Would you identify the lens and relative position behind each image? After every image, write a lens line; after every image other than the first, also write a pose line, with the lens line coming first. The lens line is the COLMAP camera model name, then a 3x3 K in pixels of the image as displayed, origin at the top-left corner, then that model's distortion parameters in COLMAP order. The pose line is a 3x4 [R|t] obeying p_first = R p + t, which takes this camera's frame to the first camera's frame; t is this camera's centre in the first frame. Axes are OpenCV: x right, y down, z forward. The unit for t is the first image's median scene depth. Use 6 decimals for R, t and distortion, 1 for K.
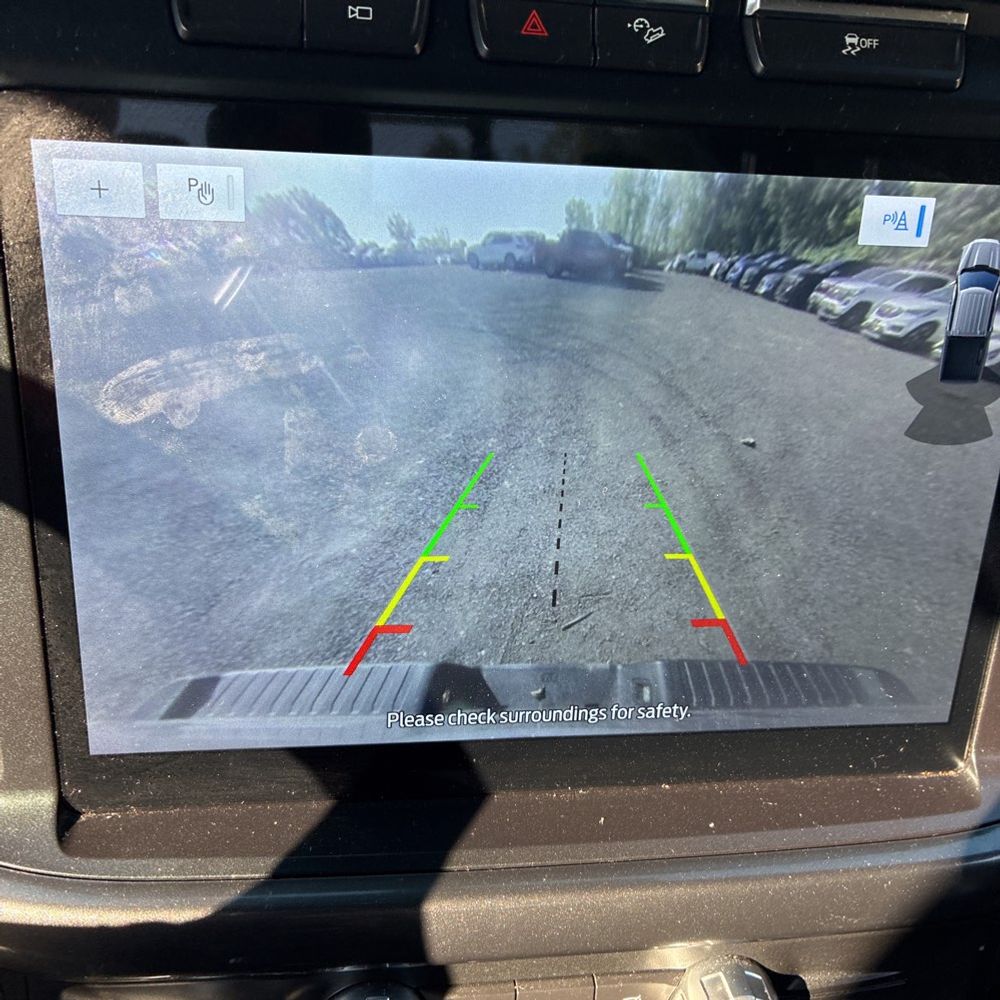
lens RADIAL K [[999.7, 0, 504.5], [0, 999.7, 507.1], [0, 0, 1]] dist [0.018700, 0.000000]
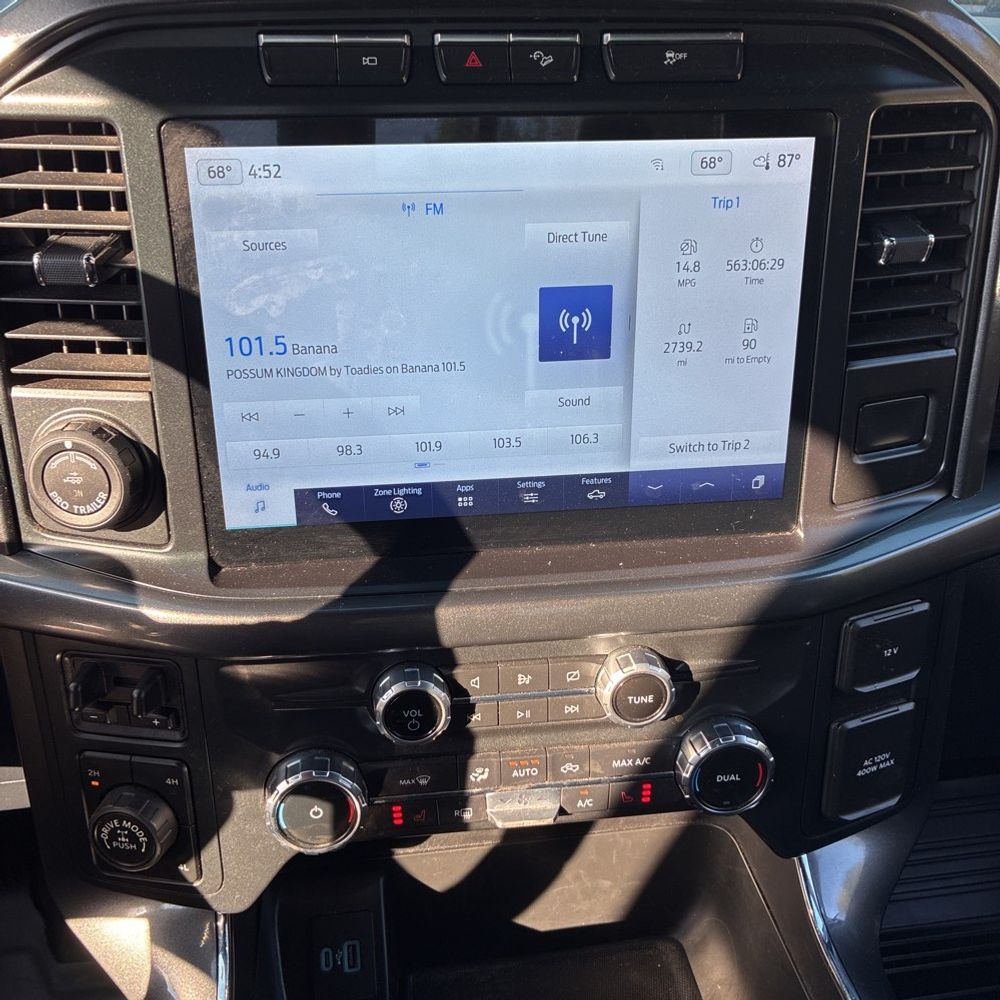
lens RADIAL K [[999.7, 0, 493.1], [0, 999.7, 492.6], [0, 0, 1]] dist [0.018700, 0.000000]
pose [[0.997466, -0.046537, -0.053811, 0.104495], [0.046429, 0.998916, -0.003251, 0.217985], [0.053904, 0.000744, 0.998546, -0.589583]]
